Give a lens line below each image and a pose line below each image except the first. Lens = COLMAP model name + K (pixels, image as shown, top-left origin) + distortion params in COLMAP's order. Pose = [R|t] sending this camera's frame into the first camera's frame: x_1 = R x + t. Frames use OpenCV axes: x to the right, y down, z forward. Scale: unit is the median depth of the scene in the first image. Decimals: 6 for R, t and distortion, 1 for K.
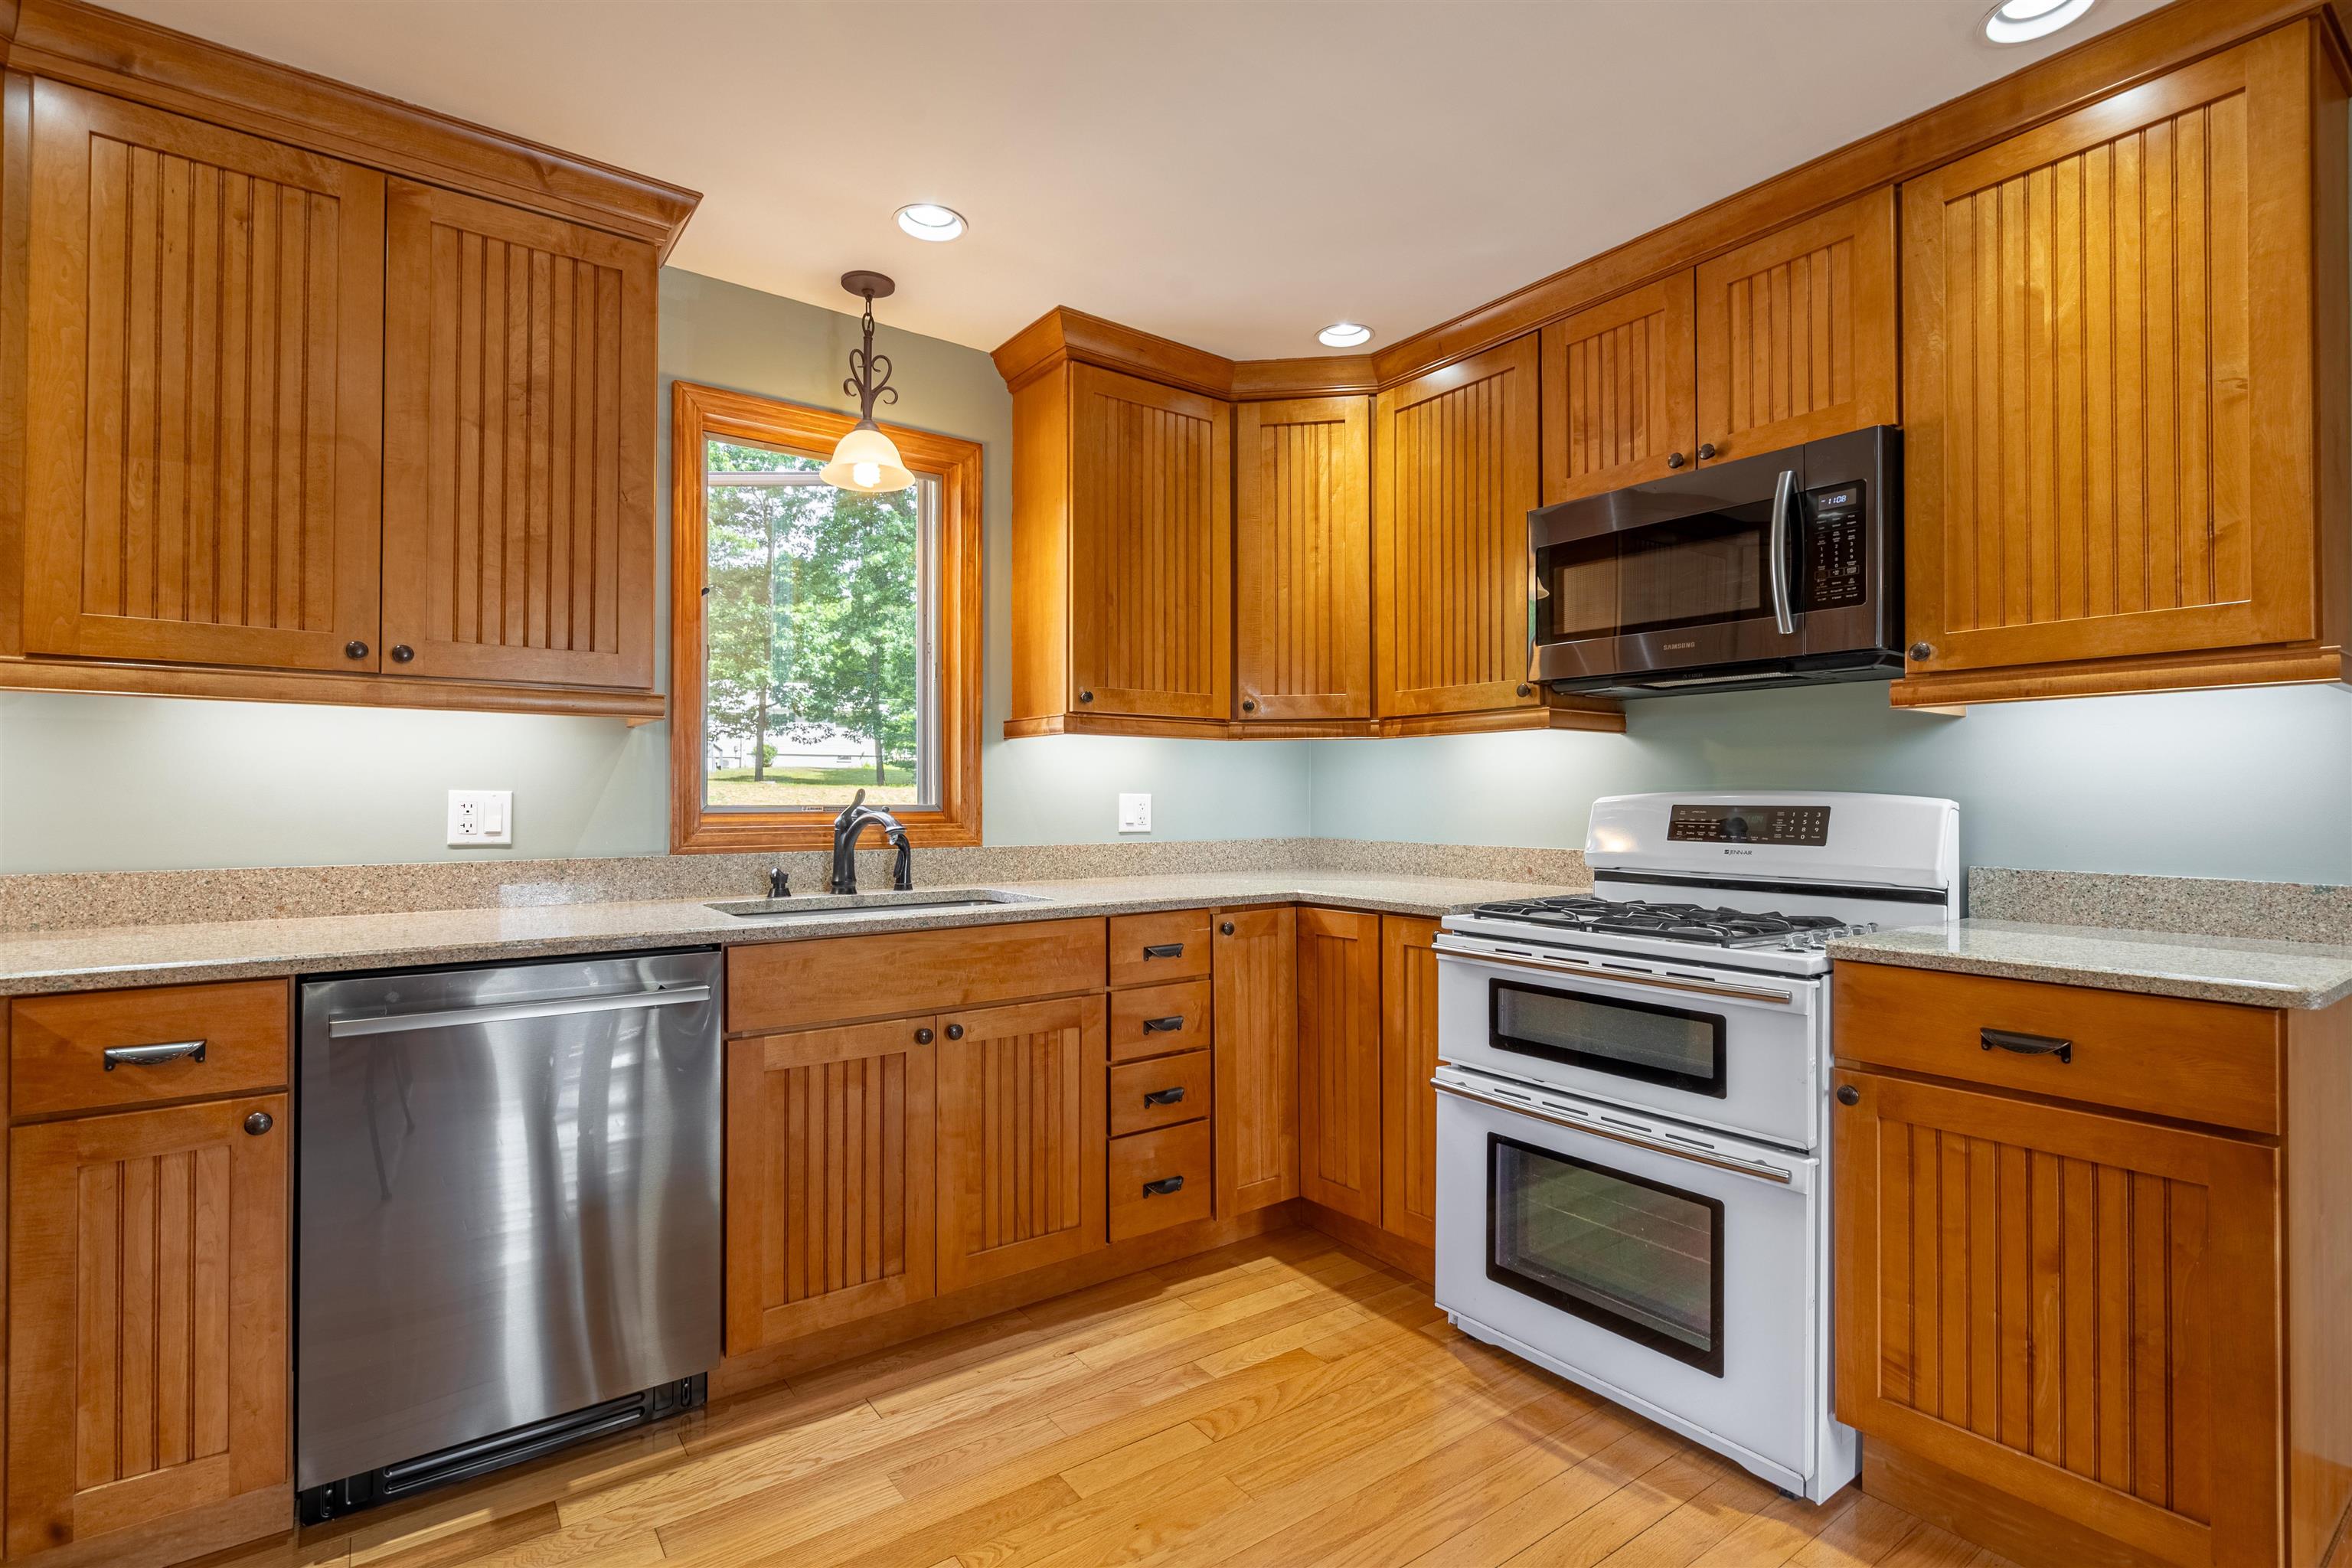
lens RADIAL K [[1107.1, 0, 1176.0], [0, 1107.1, 784.0], [0, 0, 1]] dist [0.001695, -0.000246]
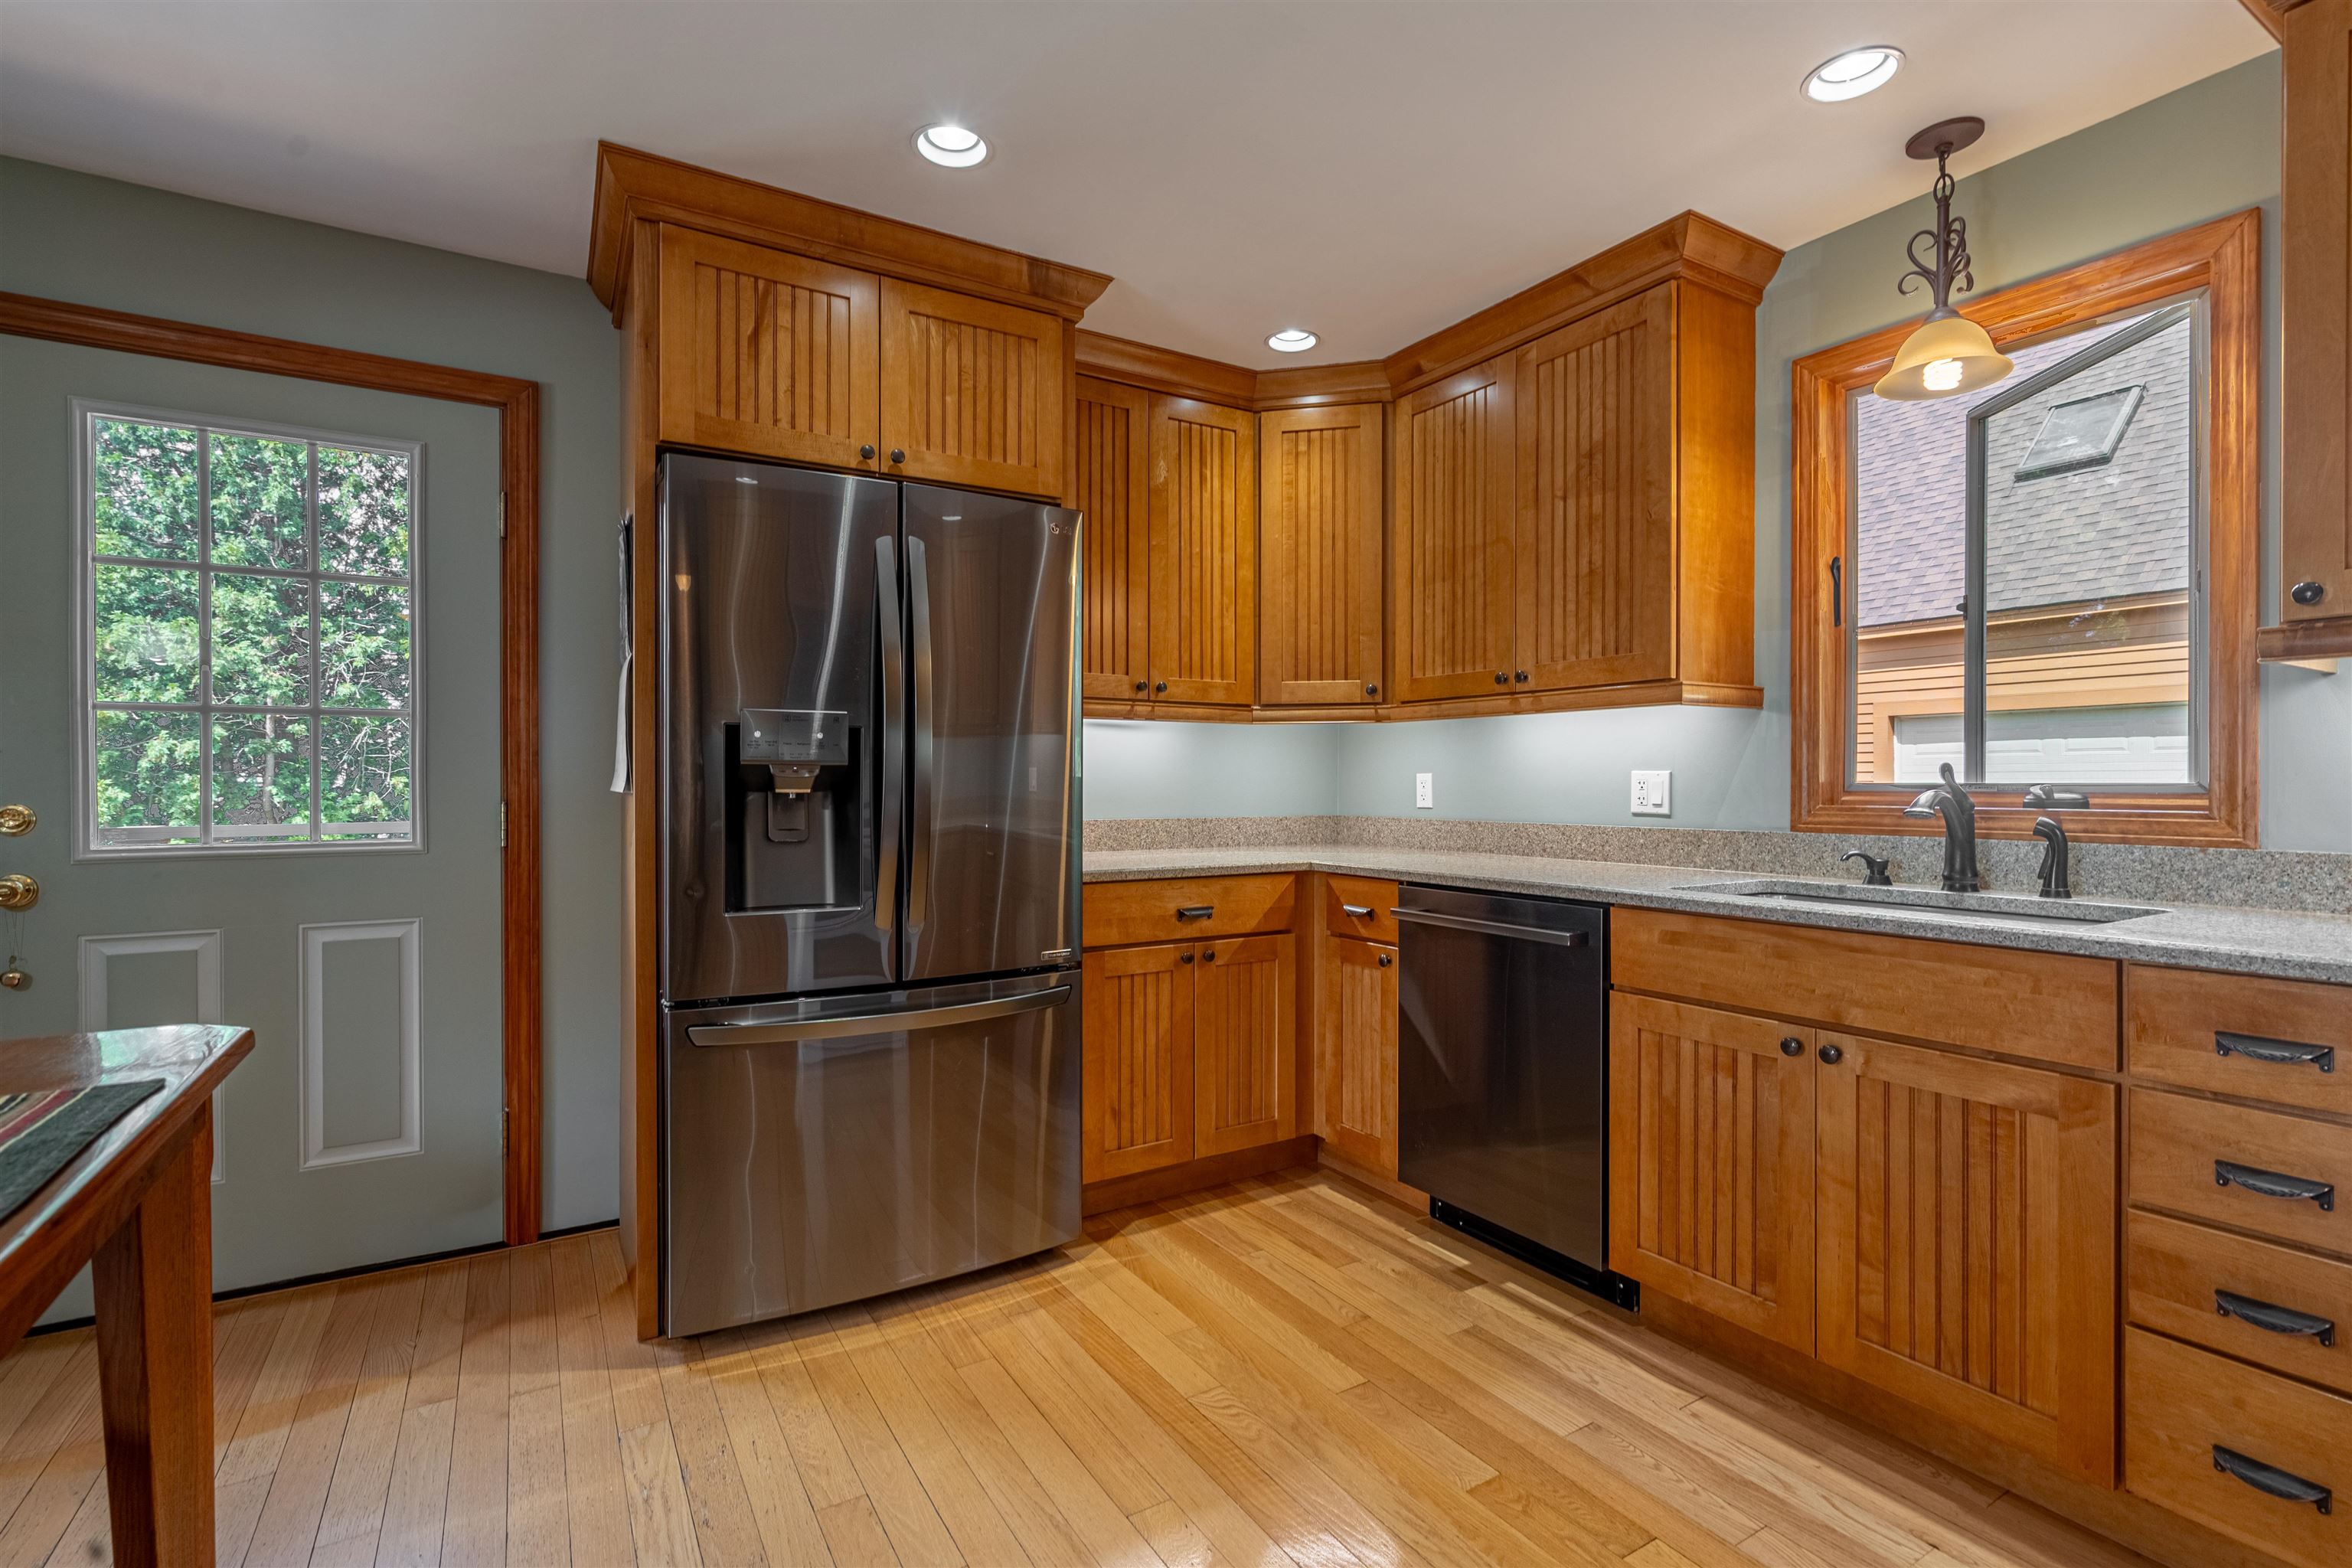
lens RADIAL K [[1077.9, 0, 1161.2], [0, 1077.9, 788.8], [0, 0, 1]] dist [-0.004867, -0.000188]
pose [[-0.101819, 0.003160, -0.994798, 0.665176], [0.010811, 0.999939, 0.002070, 0.018595], [0.994744, -0.010544, -0.101847, 0.599896]]
